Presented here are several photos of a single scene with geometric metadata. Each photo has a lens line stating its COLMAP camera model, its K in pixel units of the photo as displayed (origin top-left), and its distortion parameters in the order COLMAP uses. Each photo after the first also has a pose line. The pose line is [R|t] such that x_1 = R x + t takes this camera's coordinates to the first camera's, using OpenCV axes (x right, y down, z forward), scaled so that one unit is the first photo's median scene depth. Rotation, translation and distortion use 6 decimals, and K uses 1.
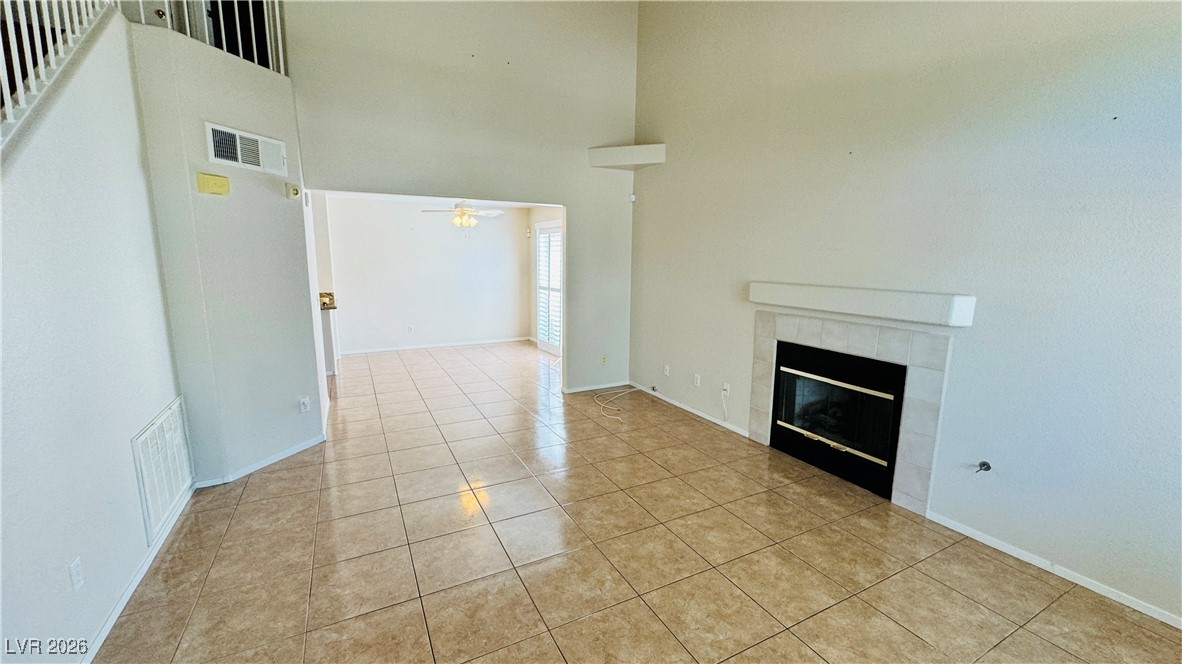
lens RADIAL K [[473.1, 0, 594.4], [0, 473.1, 328.8], [0, 0, 1]] dist [-0.003706, 0.000798]
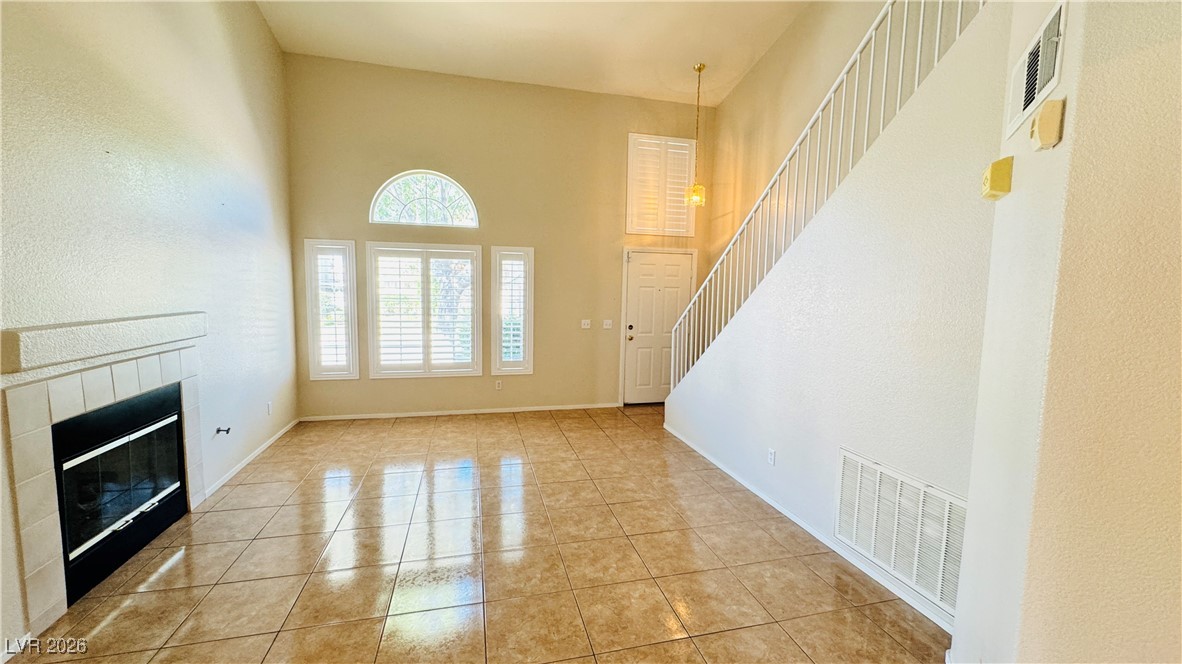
lens RADIAL K [[473.1, 0, 590.9], [0, 473.1, 333.0], [0, 0, 1]] dist [-0.003706, 0.000798]
pose [[-0.971665, -0.048724, 0.231287, -0.410129], [0.010159, 0.969009, 0.246816, -0.238599], [-0.236146, 0.242172, -0.941057, 1.484413]]
